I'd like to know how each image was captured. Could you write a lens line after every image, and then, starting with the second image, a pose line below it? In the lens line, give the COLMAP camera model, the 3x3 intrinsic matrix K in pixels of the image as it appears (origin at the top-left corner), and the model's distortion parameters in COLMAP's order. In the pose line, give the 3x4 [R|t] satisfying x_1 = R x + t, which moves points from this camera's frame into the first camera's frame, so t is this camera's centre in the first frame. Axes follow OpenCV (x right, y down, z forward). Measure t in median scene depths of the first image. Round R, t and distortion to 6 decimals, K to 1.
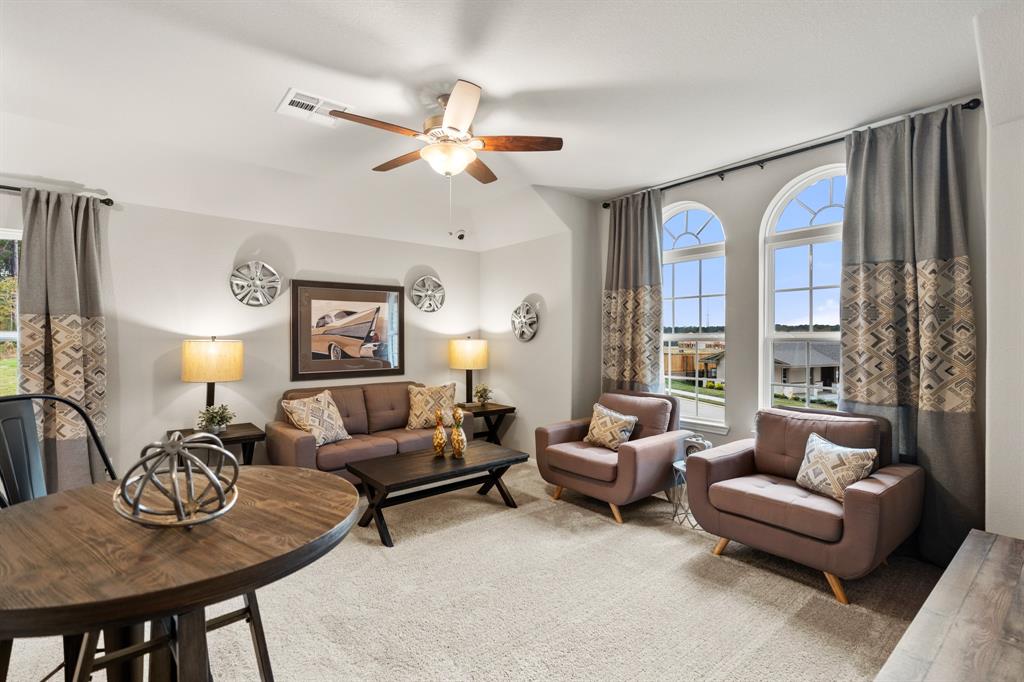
lens RADIAL K [[470.8, 0, 506.2], [0, 470.8, 339.3], [0, 0, 1]] dist [-0.001699, 0.001357]
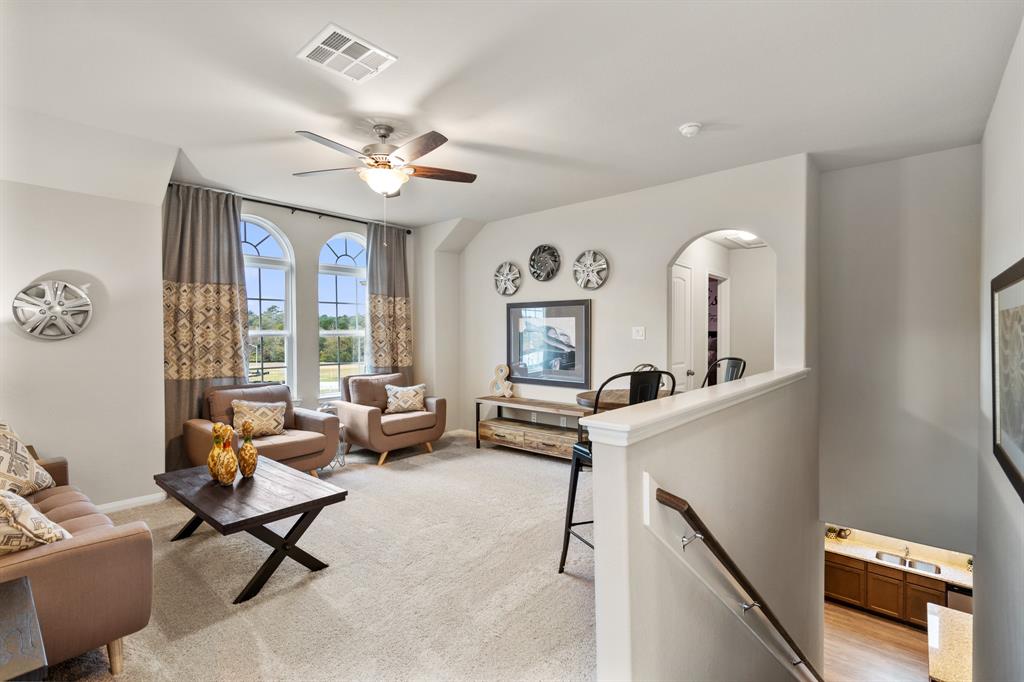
lens RADIAL K [[463.0, 0, 509.8], [0, 463.0, 341.3], [0, 0, 1]] dist [0.001725, 0.000535]
pose [[-0.176242, -0.016329, 0.984211, -0.838540], [0.008048, 0.999805, 0.018029, -0.000487], [-0.984314, 0.011099, -0.176076, 0.574895]]
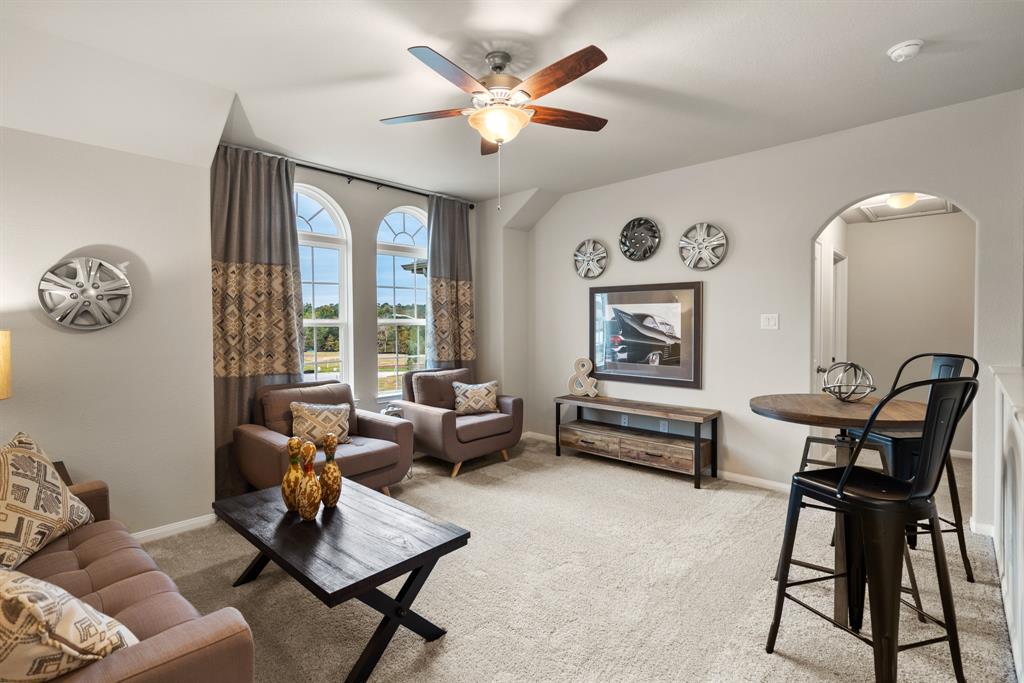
lens RADIAL K [[474.4, 0, 509.5], [0, 474.4, 332.8], [0, 0, 1]] dist [0.000245, 0.000430]
pose [[-0.142309, -0.020531, 0.989609, -0.661862], [0.009067, 0.999716, 0.022045, -0.001099], [-0.989781, 0.012110, -0.142083, 0.711418]]
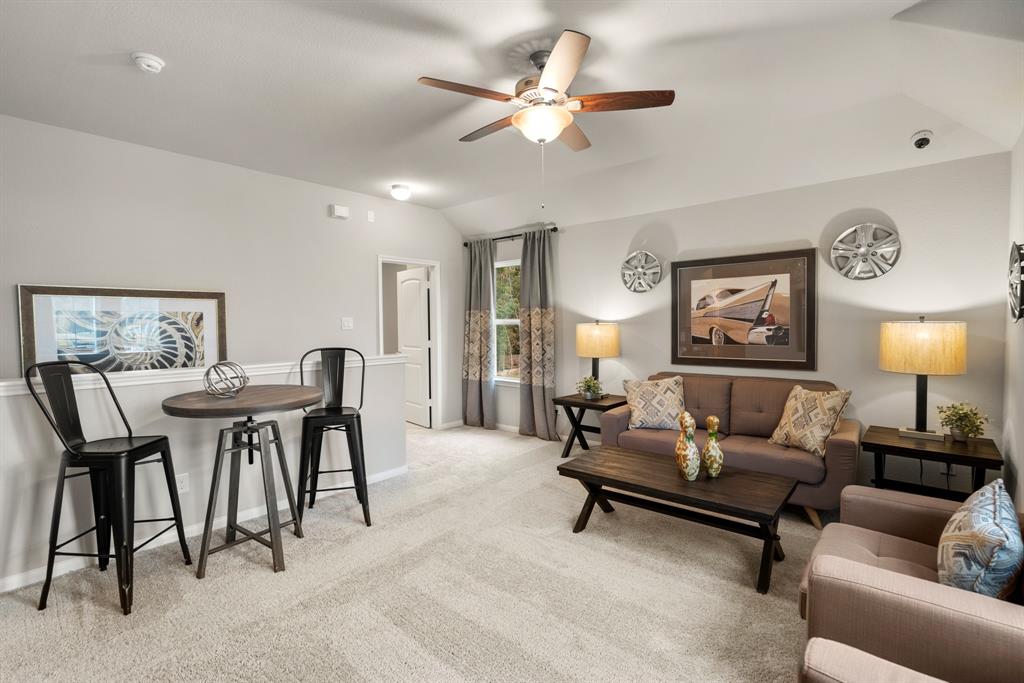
lens RADIAL K [[482.2, 0, 509.9], [0, 482.2, 339.4], [0, 0, 1]] dist [0.002645, 0.000497]
pose [[0.167017, 0.030035, -0.985496, 0.509666], [0.004133, 0.999506, 0.031162, 0.002882], [0.985945, -0.009277, 0.166811, 0.497827]]
